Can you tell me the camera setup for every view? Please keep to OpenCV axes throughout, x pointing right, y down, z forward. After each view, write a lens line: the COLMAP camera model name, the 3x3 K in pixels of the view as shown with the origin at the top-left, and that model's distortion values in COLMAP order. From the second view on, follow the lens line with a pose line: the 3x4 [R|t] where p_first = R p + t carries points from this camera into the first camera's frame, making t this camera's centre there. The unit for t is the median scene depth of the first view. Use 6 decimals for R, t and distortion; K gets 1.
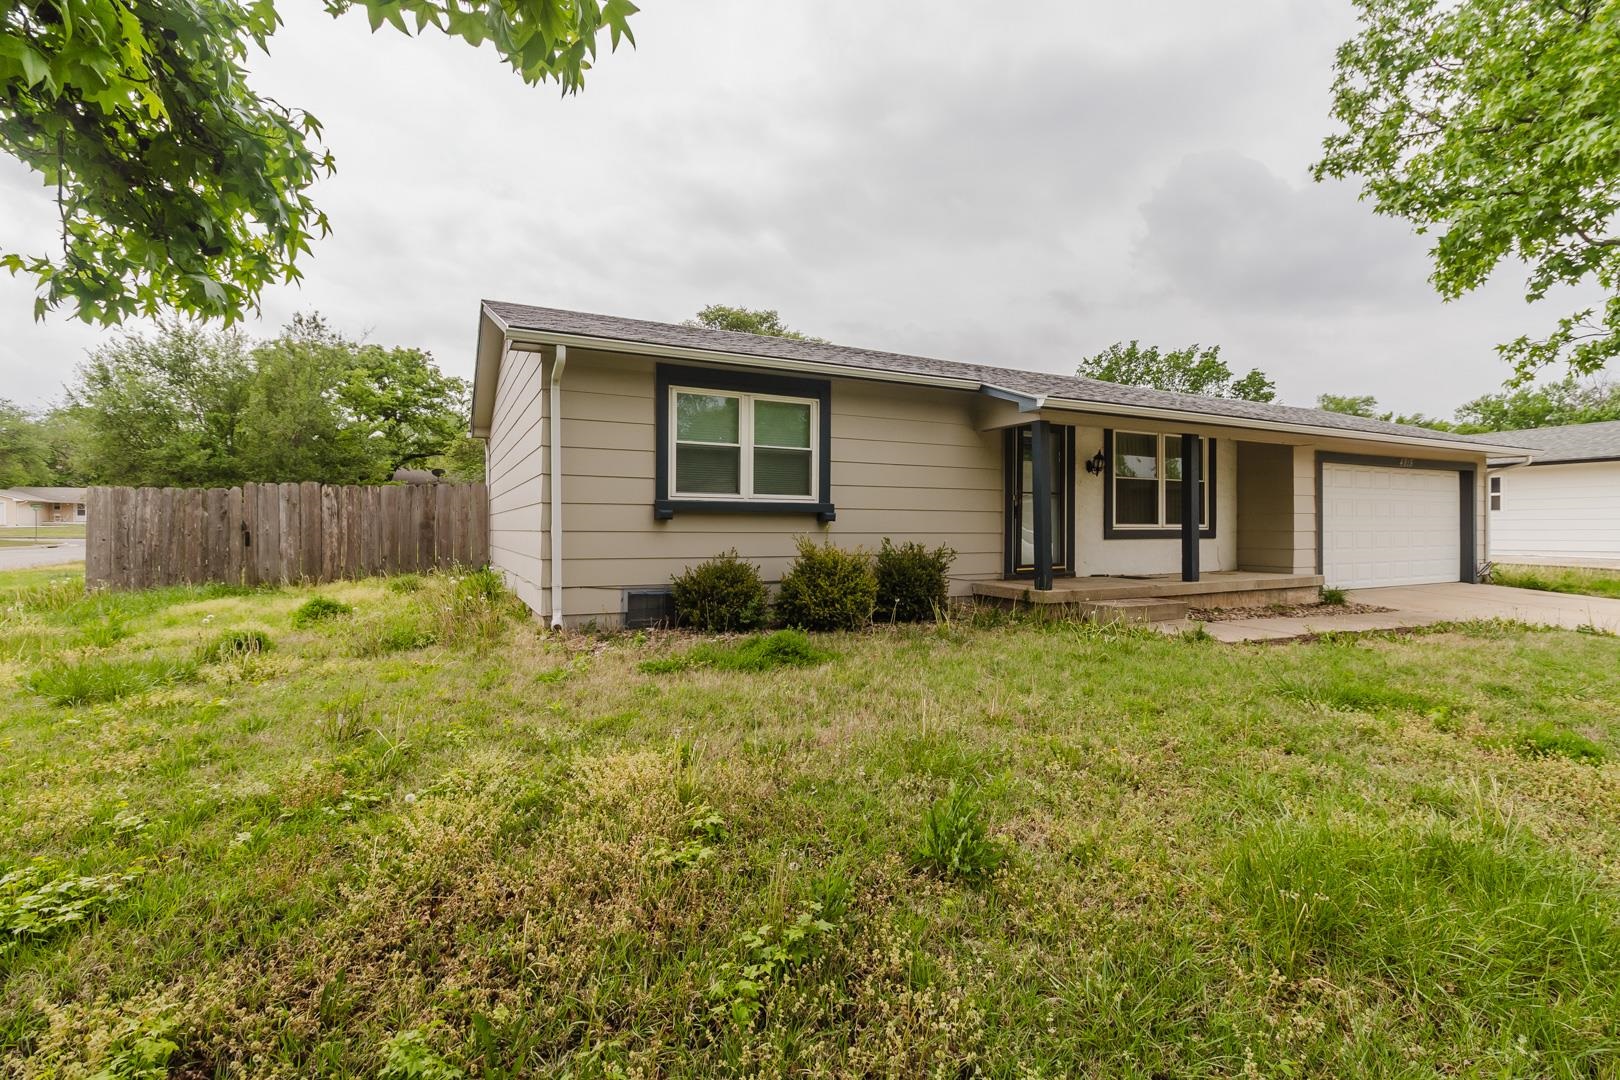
lens RADIAL K [[739.2, 0, 810.4], [0, 739.2, 534.8], [0, 0, 1]] dist [0.000194, -0.000312]
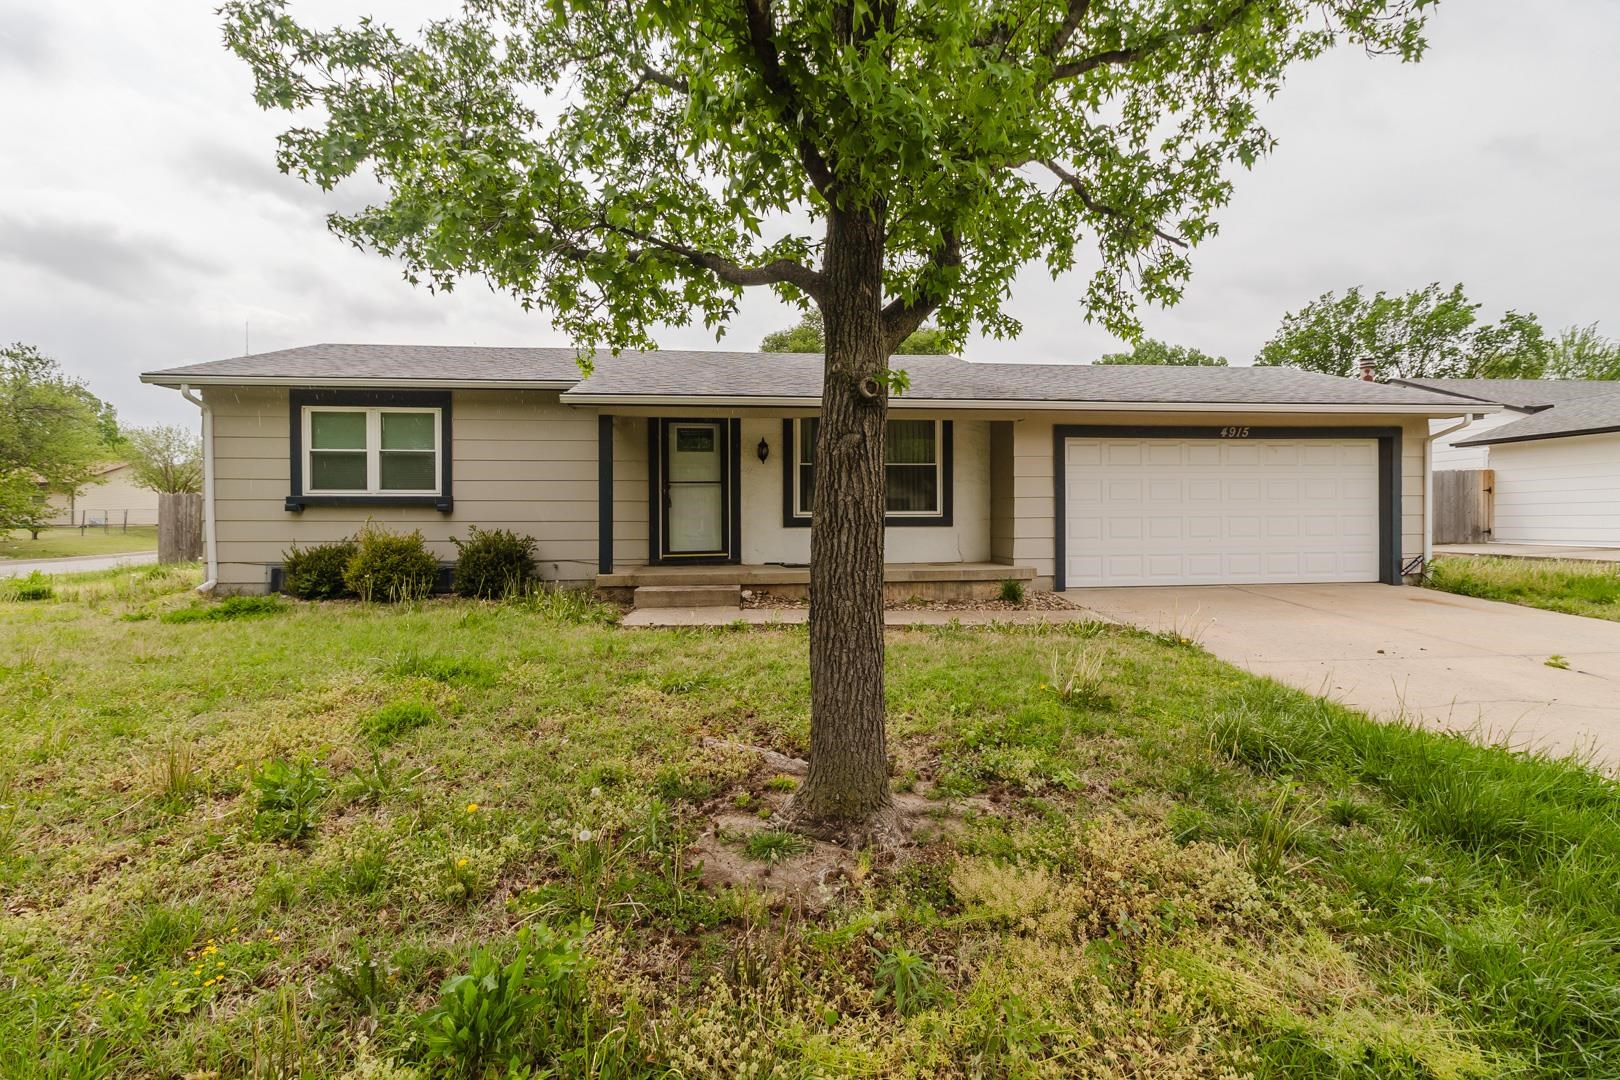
lens RADIAL K [[739.2, 0, 811.7], [0, 739.2, 530.5], [0, 0, 1]] dist [0.000194, -0.000312]
pose [[0.933749, -0.001697, -0.357925, 0.986121], [0.002645, 0.999994, 0.002157, 0.011306], [0.357919, -0.002961, 0.933748, 0.108089]]
